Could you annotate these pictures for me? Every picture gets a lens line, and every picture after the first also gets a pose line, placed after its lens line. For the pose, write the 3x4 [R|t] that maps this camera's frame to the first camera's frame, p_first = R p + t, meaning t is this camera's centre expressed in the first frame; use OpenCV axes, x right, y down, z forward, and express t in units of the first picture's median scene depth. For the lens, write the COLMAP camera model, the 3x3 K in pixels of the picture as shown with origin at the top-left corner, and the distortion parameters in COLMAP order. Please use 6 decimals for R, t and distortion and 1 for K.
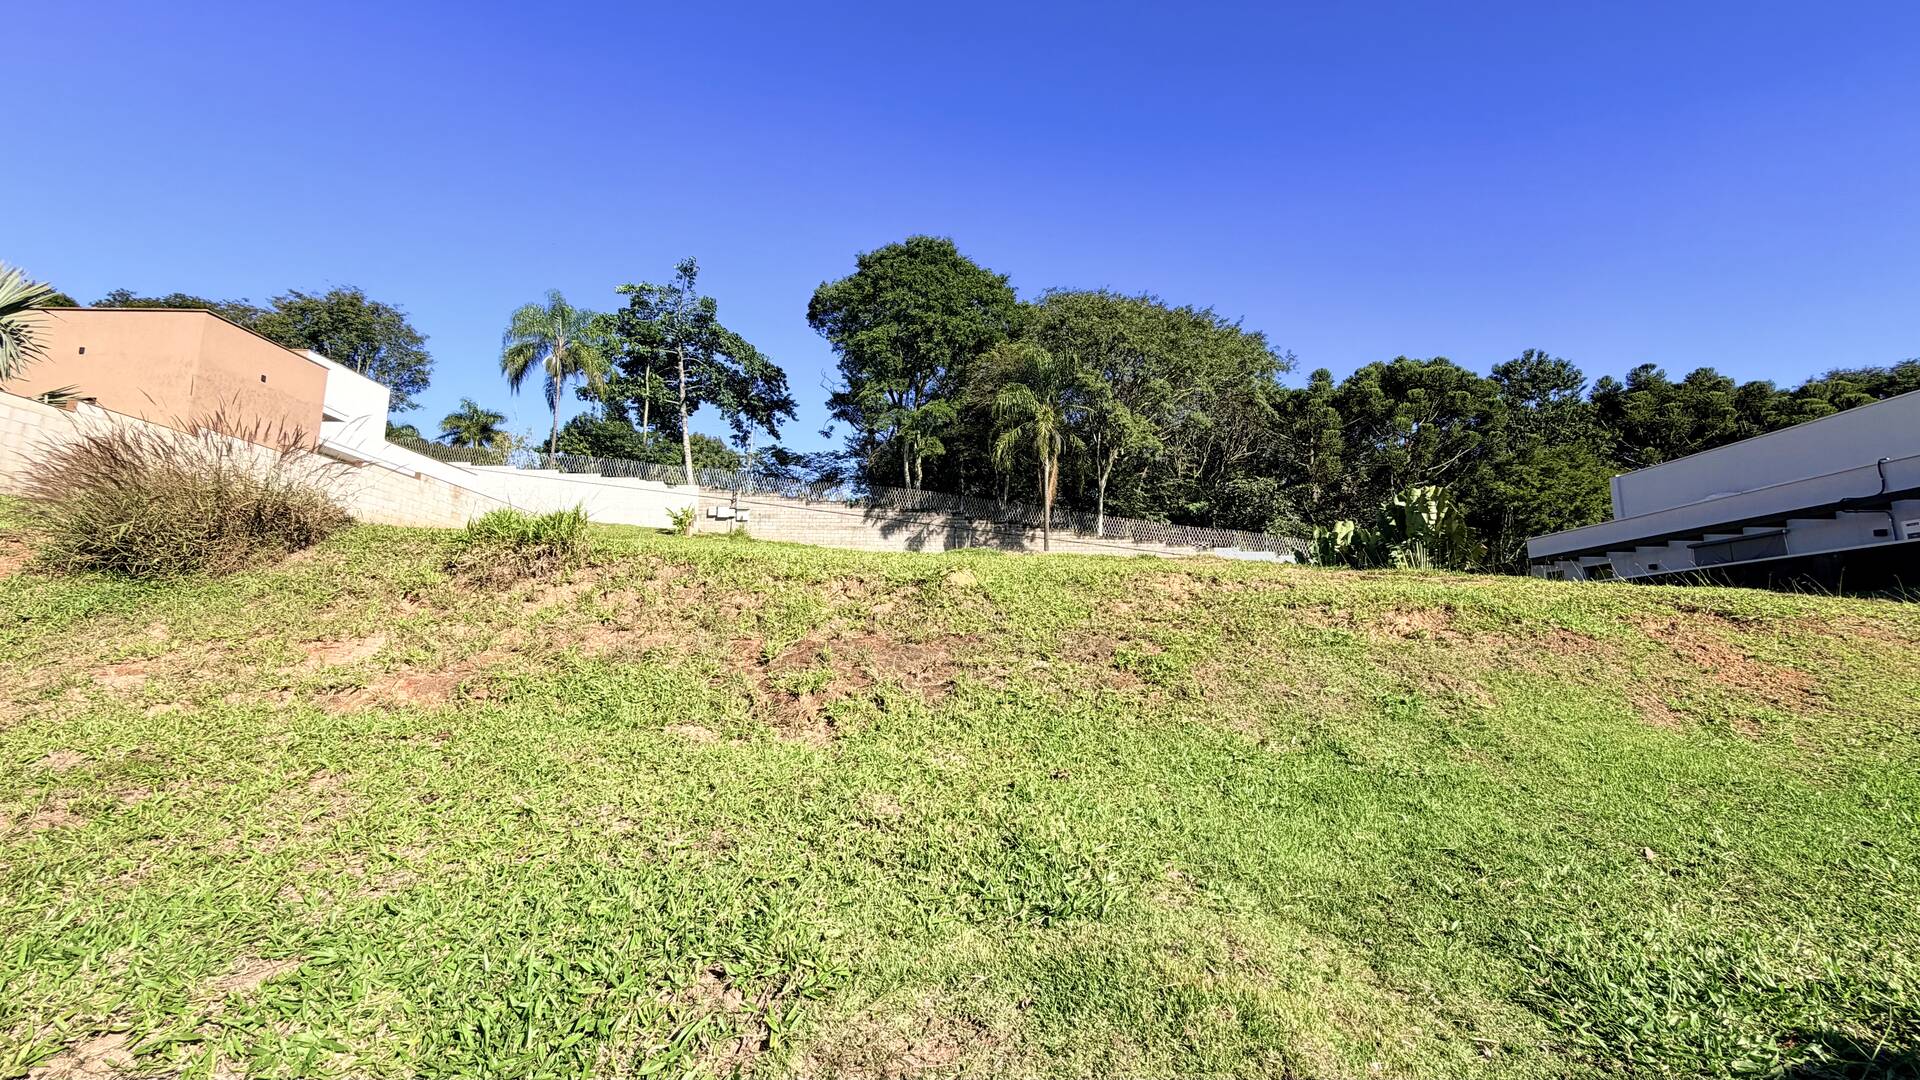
lens RADIAL K [[769.8, 0, 954.4], [0, 769.8, 539.9], [0, 0, 1]] dist [-0.005961, 0.001322]
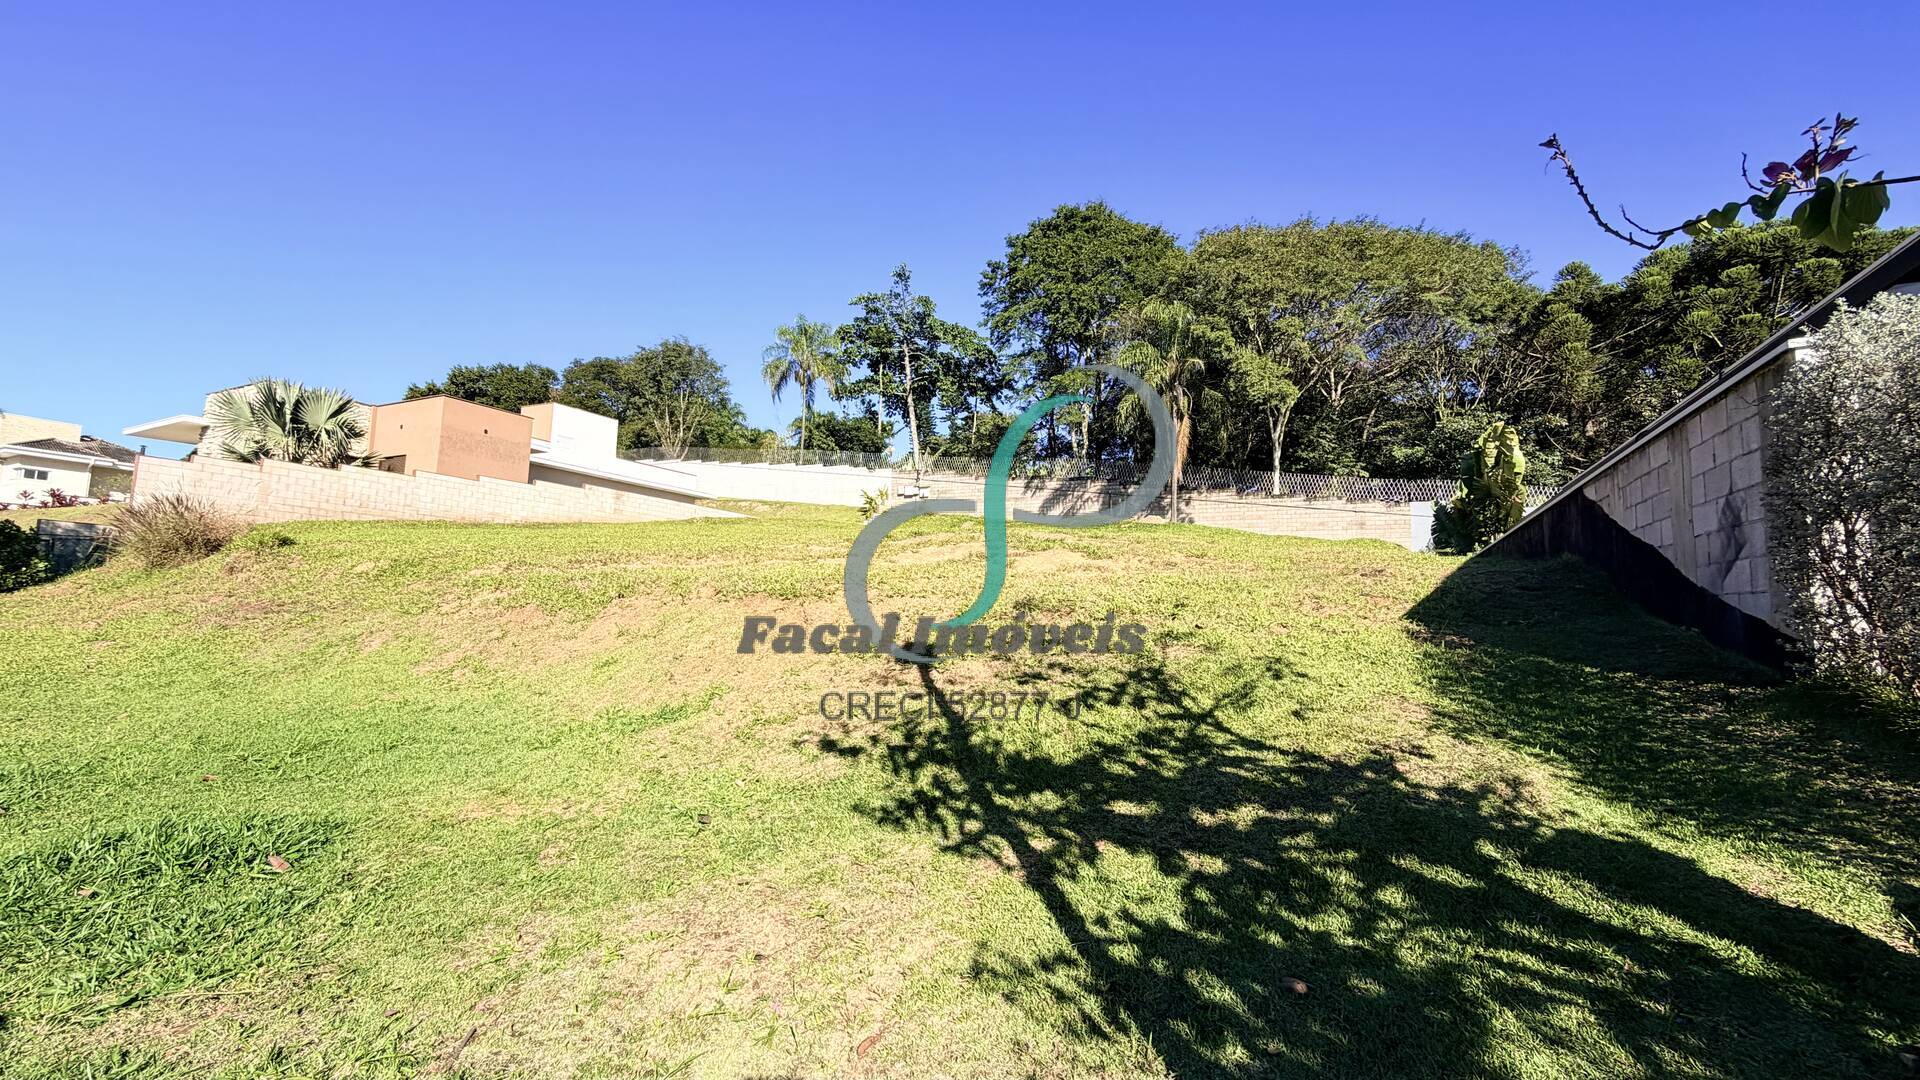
lens RADIAL K [[769.8, 0, 951.9], [0, 769.8, 538.4], [0, 0, 1]] dist [-0.005961, 0.001322]
pose [[0.886730, -0.024786, -0.461622, 0.273941], [0.045564, 0.998385, 0.033917, -0.001532], [0.460036, -0.051108, 0.886428, 0.019425]]
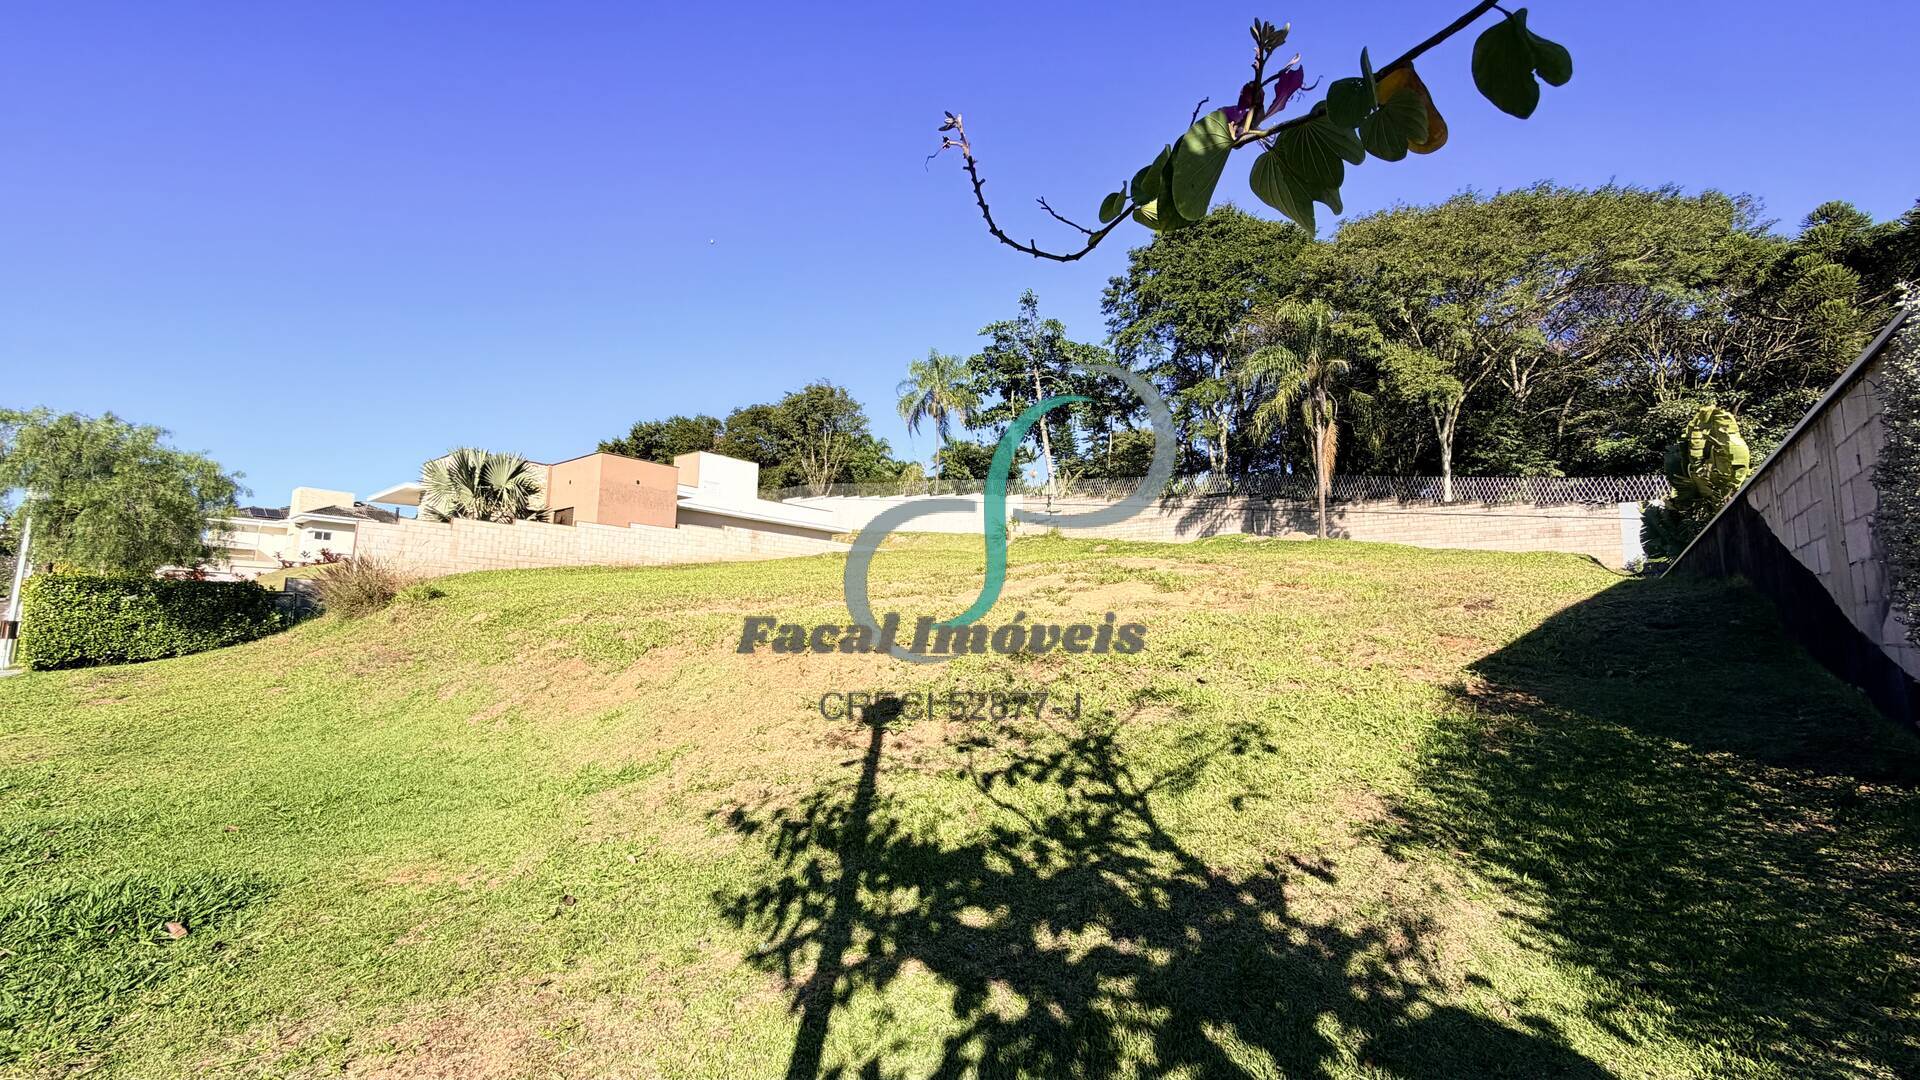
lens RADIAL K [[769.8, 0, 948.2], [0, 769.8, 536.3], [0, 0, 1]] dist [-0.005961, 0.001322]
pose [[0.771894, -0.074801, -0.631335, 0.297269], [0.085857, 0.996222, -0.013062, -0.003545], [0.629927, -0.044122, 0.775400, 0.044029]]
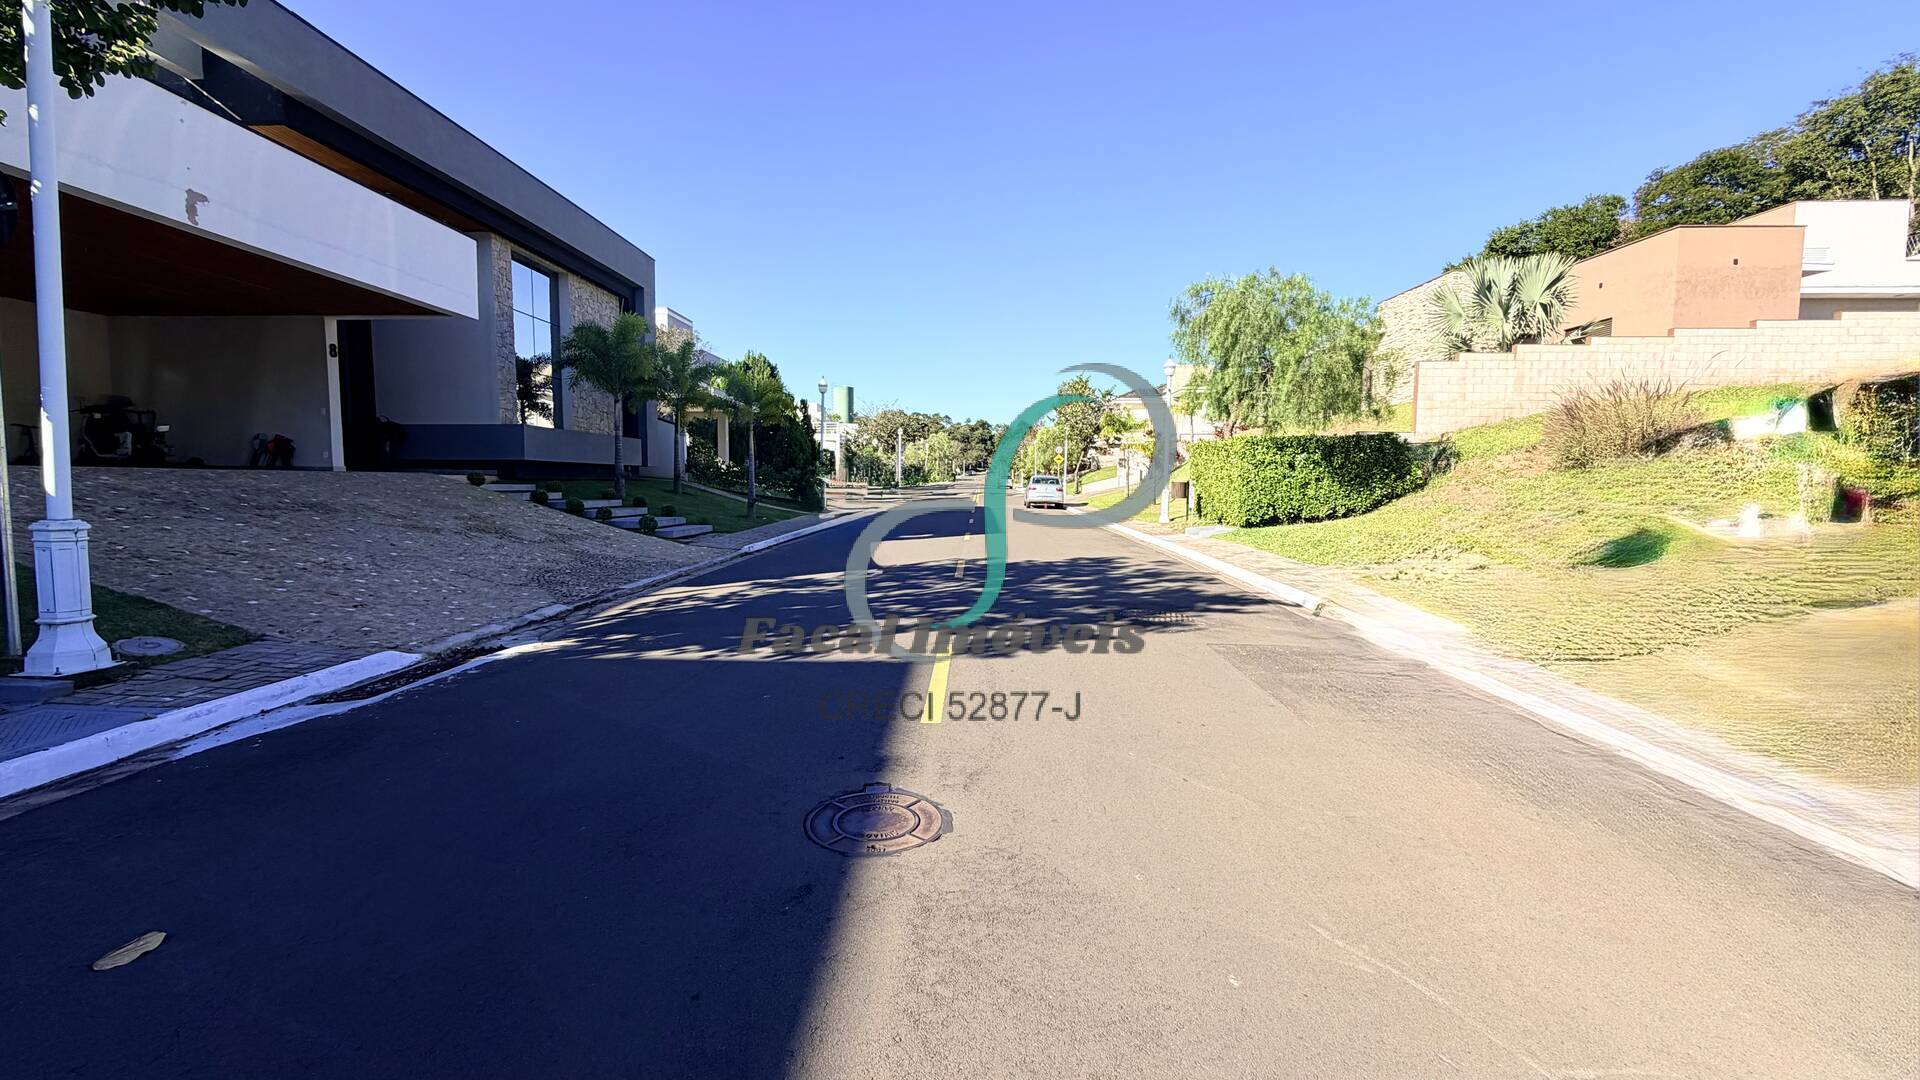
lens RADIAL K [[769.8, 0, 957.0], [0, 769.8, 538.9], [0, 0, 1]] dist [-0.005961, 0.001322]
pose [[-0.028927, 0.065678, -0.997421, 0.129059], [0.154108, 0.986202, 0.060470, -0.021231], [0.987631, -0.151961, -0.038649, -0.072631]]
